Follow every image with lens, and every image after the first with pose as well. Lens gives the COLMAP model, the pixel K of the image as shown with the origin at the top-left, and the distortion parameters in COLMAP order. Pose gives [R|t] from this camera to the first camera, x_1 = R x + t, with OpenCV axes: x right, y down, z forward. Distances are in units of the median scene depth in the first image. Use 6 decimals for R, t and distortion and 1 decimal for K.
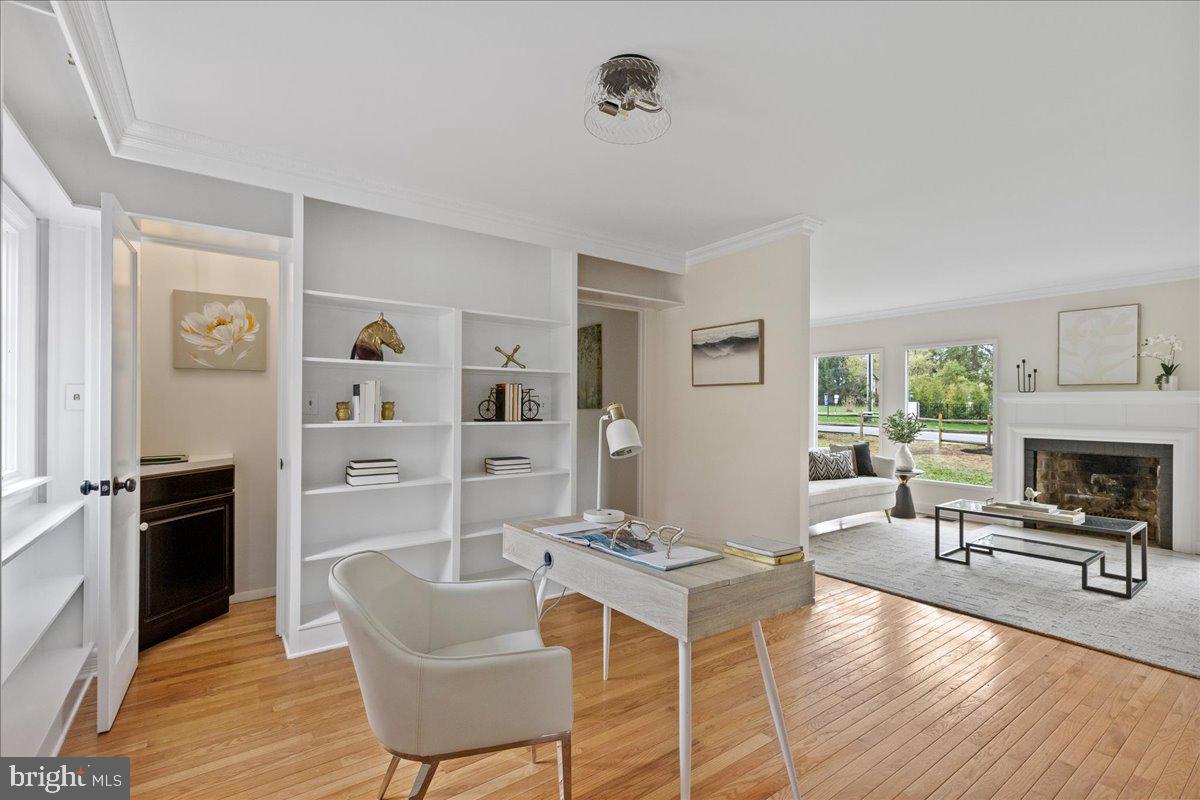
lens RADIAL K [[539.6, 0, 597.2], [0, 539.6, 399.1], [0, 0, 1]] dist [0.002114, 0.000319]
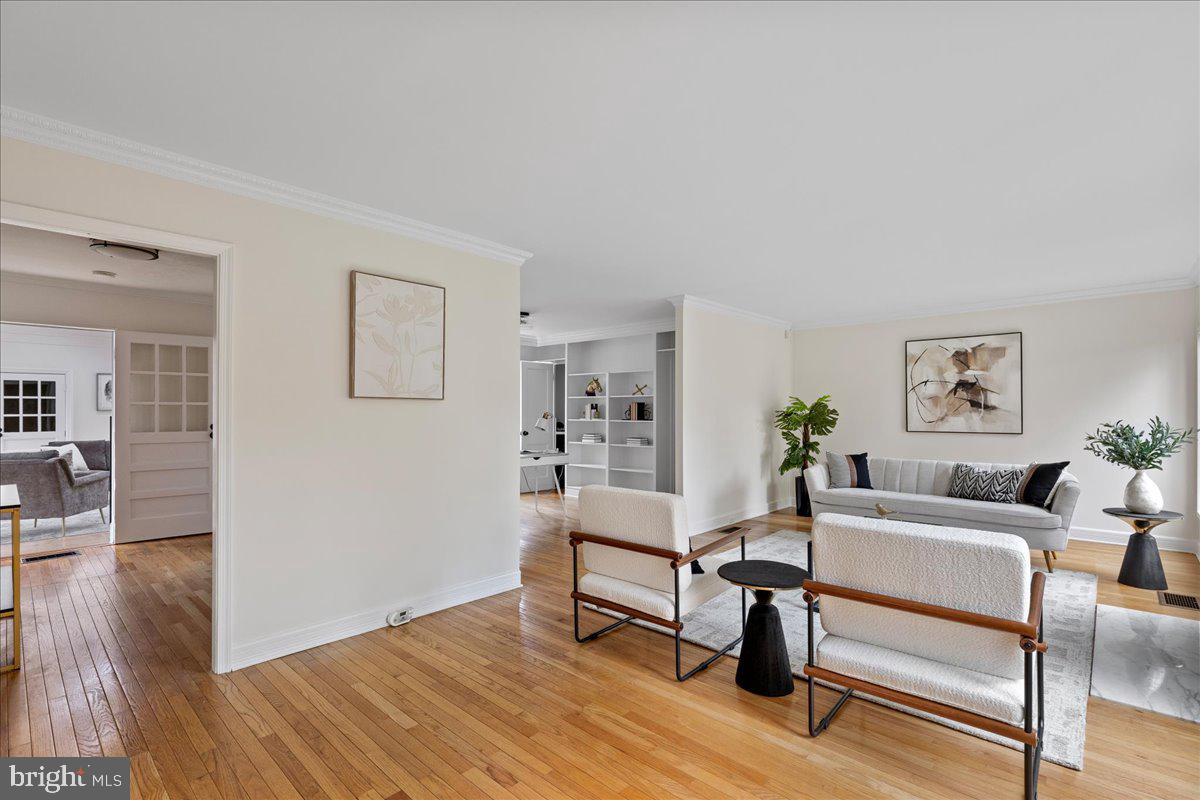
lens RADIAL K [[539.6, 0, 597.2], [0, 539.6, 399.1], [0, 0, 1]] dist [0.002114, 0.000319]
pose [[0.189654, -0.028763, -0.981430, 1.113529], [0.014422, 0.999545, -0.026507, 0.007461], [0.981745, -0.009127, 0.189983, 0.267181]]
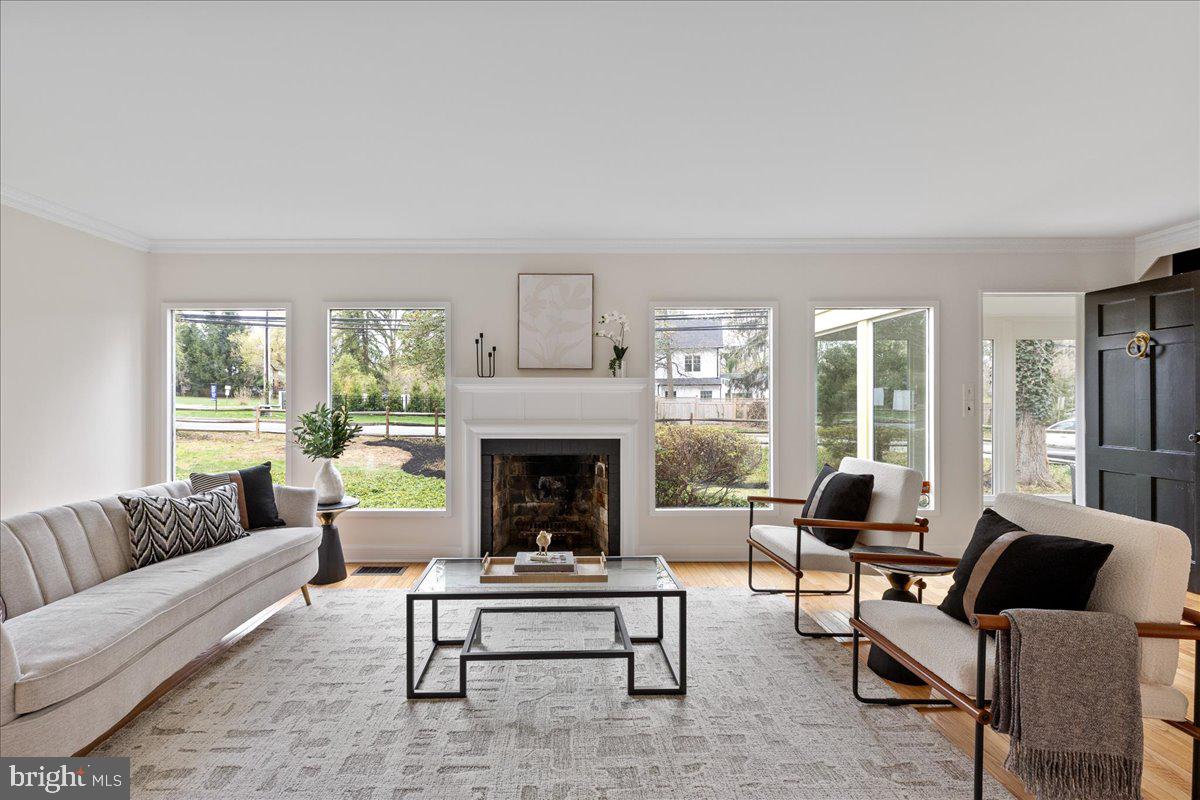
lens RADIAL K [[542.9, 0, 559.4], [0, 542.9, 402.2], [0, 0, 1]] dist [0.001877, 0.000113]
pose [[0.571859, -0.012199, 0.820261, 0.226673], [-0.004170, 0.999833, 0.017778, 0.007214], [-0.820341, -0.013587, 0.571713, 0.458567]]
